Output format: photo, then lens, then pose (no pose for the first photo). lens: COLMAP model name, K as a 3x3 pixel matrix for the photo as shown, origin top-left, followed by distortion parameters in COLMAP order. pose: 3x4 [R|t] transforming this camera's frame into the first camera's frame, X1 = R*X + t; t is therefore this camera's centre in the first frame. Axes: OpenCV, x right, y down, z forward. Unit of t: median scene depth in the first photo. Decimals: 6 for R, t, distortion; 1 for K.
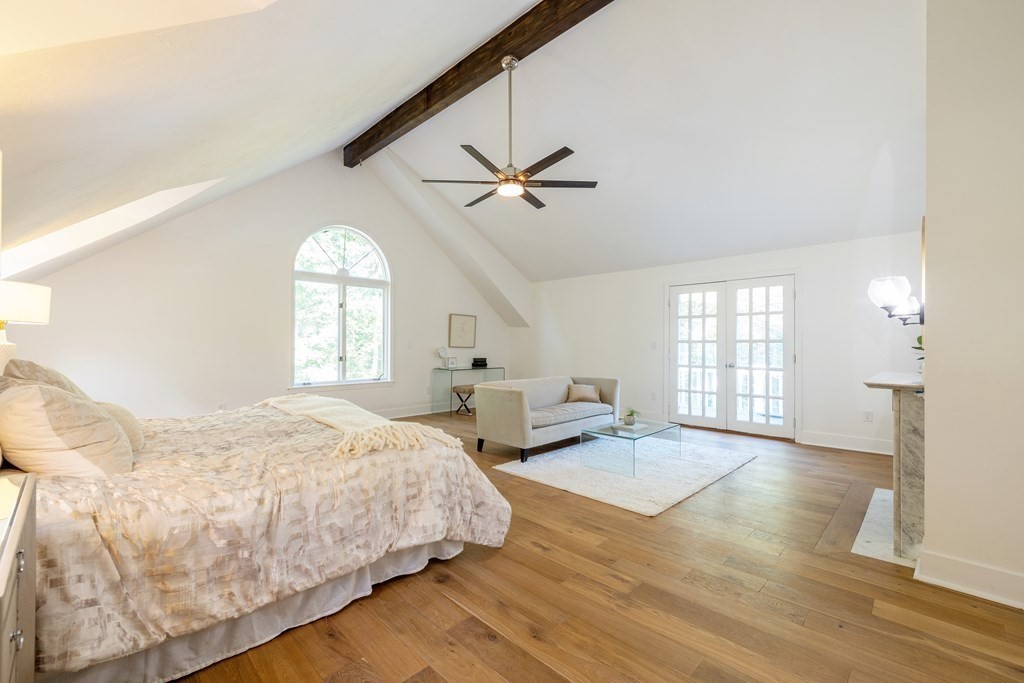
lens RADIAL K [[427.5, 0, 506.1], [0, 427.5, 341.7], [0, 0, 1]] dist [-0.000997, 0.000432]
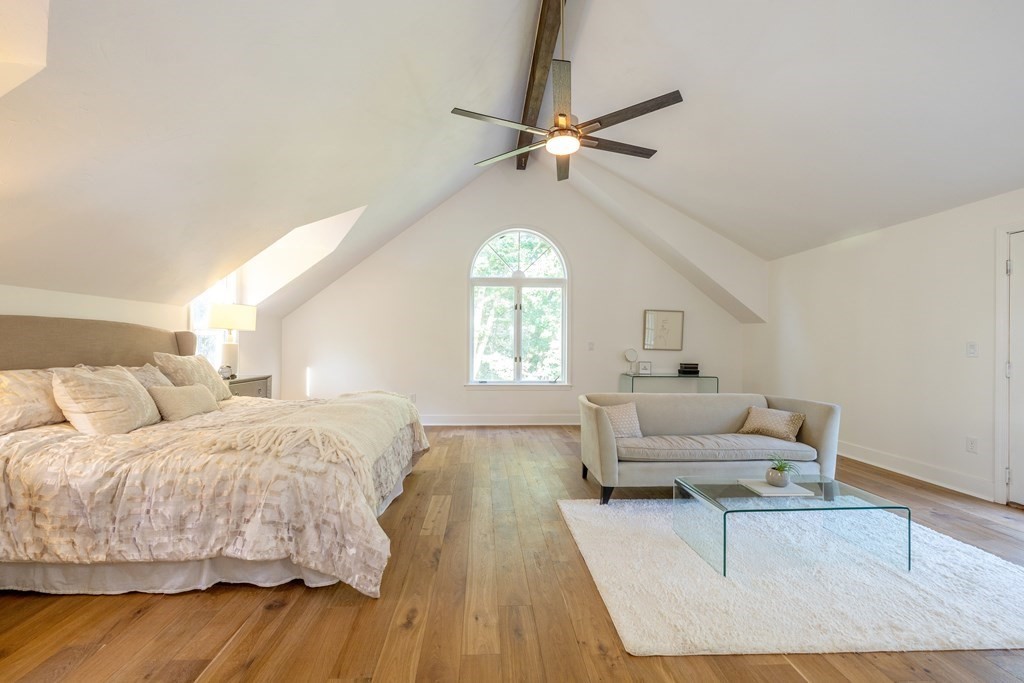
lens RADIAL K [[427.5, 0, 506.1], [0, 427.5, 341.7], [0, 0, 1]] dist [-0.000997, 0.000432]
pose [[0.746072, -0.001404, -0.665864, 0.376279], [-0.001326, 0.999993, -0.003594, 0.001522], [0.665864, 0.003564, 0.746064, 0.301986]]
